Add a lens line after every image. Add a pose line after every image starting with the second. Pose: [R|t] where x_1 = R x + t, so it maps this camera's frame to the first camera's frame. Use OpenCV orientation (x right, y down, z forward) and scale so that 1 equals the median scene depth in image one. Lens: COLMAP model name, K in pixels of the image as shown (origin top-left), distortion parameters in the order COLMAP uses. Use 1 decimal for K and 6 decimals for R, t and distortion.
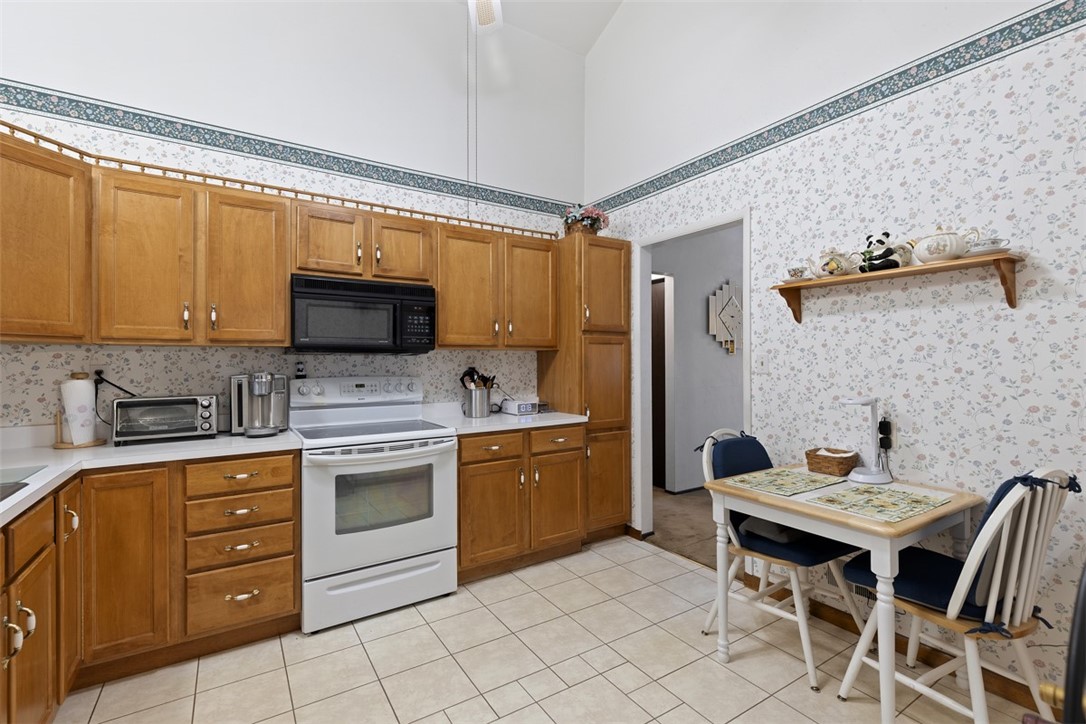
lens RADIAL K [[492.6, 0, 547.7], [0, 492.6, 358.9], [0, 0, 1]] dist [0.003473, 0.000357]
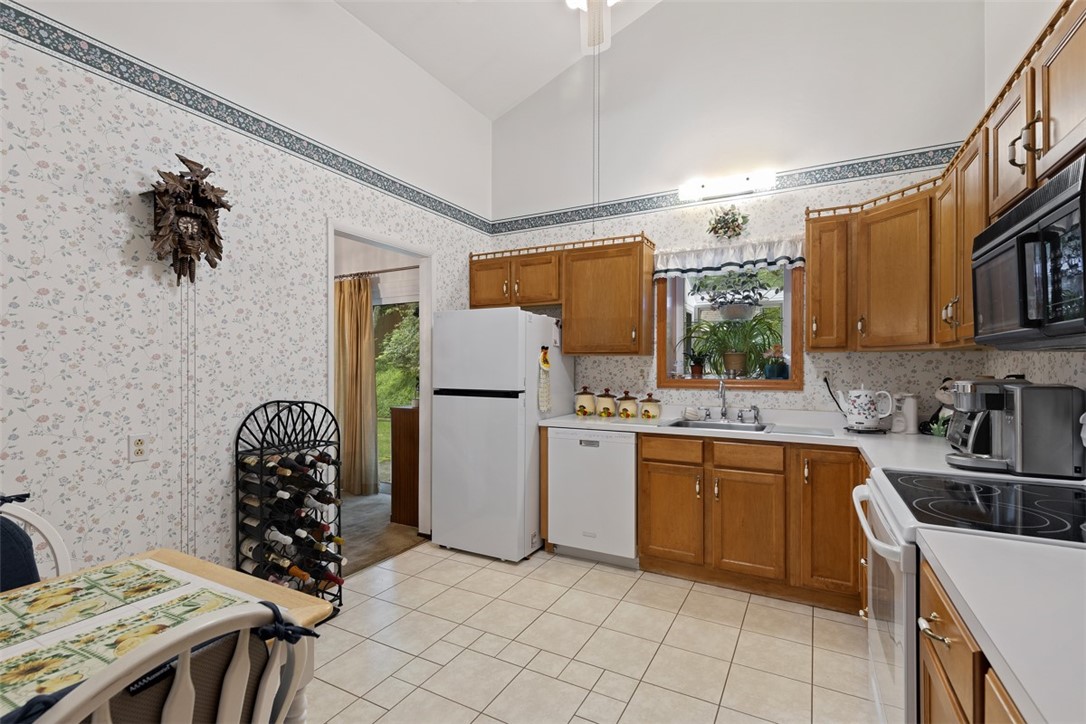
lens RADIAL K [[490.2, 0, 543.0], [0, 490.2, 362.0], [0, 0, 1]] dist [0.003998, 0.000073]
pose [[-0.882409, 0.000222, -0.470483, 0.297334], [0.007564, 0.999877, -0.013715, 0.005215], [0.470422, -0.015661, -0.882303, 1.253699]]
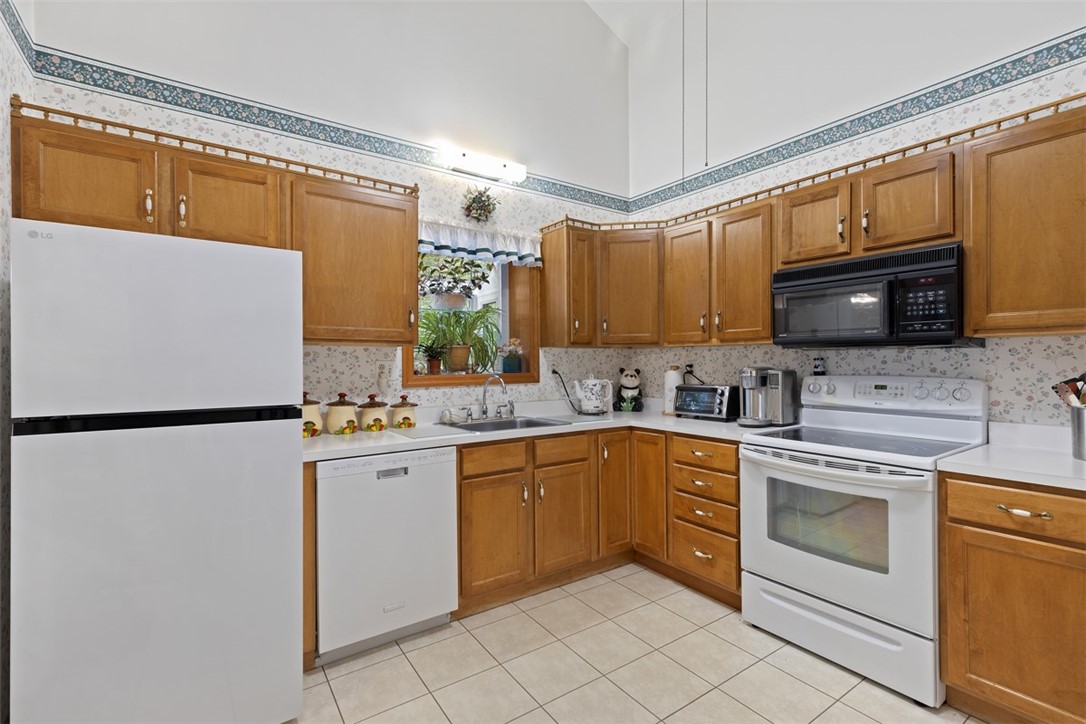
lens RADIAL K [[490.2, 0, 543.0], [0, 490.2, 362.0], [0, 0, 1]] dist [0.003998, 0.000073]
pose [[0.027602, 0.006122, -0.999600, 0.455504], [0.013006, 0.999894, 0.006483, 0.001251], [0.999534, -0.013179, 0.027520, 0.478930]]
